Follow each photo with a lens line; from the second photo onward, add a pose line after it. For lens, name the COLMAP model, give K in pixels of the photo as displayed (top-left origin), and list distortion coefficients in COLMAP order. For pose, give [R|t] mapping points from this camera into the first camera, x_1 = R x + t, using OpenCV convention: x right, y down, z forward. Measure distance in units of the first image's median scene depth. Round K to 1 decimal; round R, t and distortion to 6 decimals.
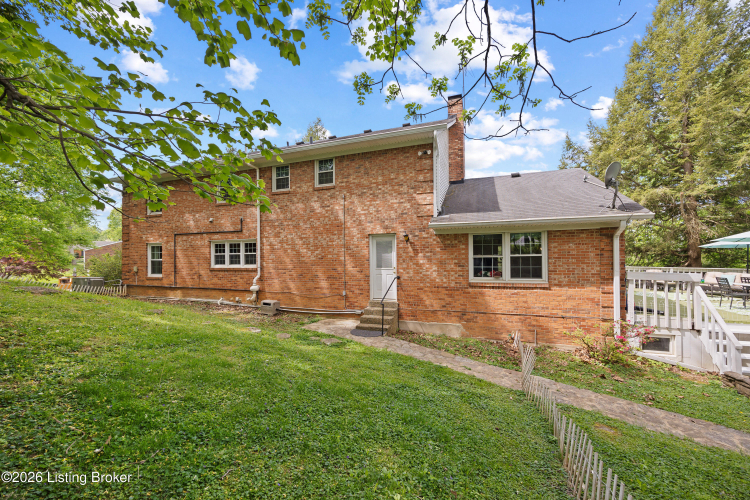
lens RADIAL K [[296.7, 0, 373.9], [0, 296.7, 255.0], [0, 0, 1]] dist [0.000841, 0.000045]
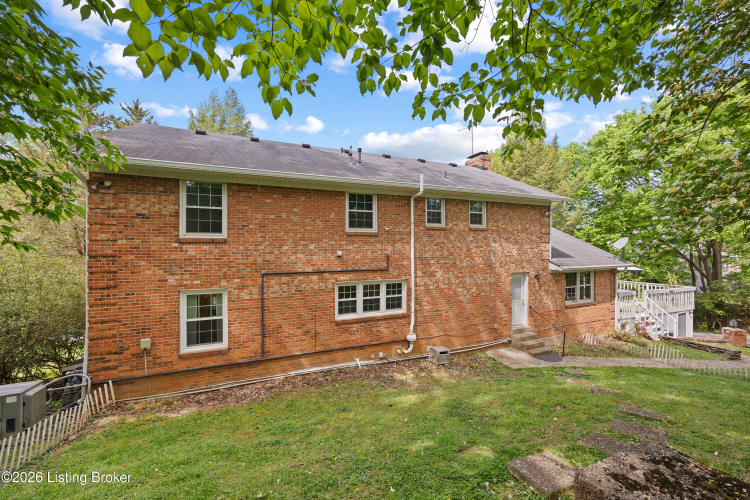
lens RADIAL K [[296.7, 0, 374.6], [0, 296.7, 247.4], [0, 0, 1]] dist [0.000841, 0.000045]
pose [[0.723384, 0.005751, 0.690422, -1.030139], [-0.009089, 0.999958, 0.001194, -0.141447], [-0.690386, -0.007140, 0.723406, 0.440469]]
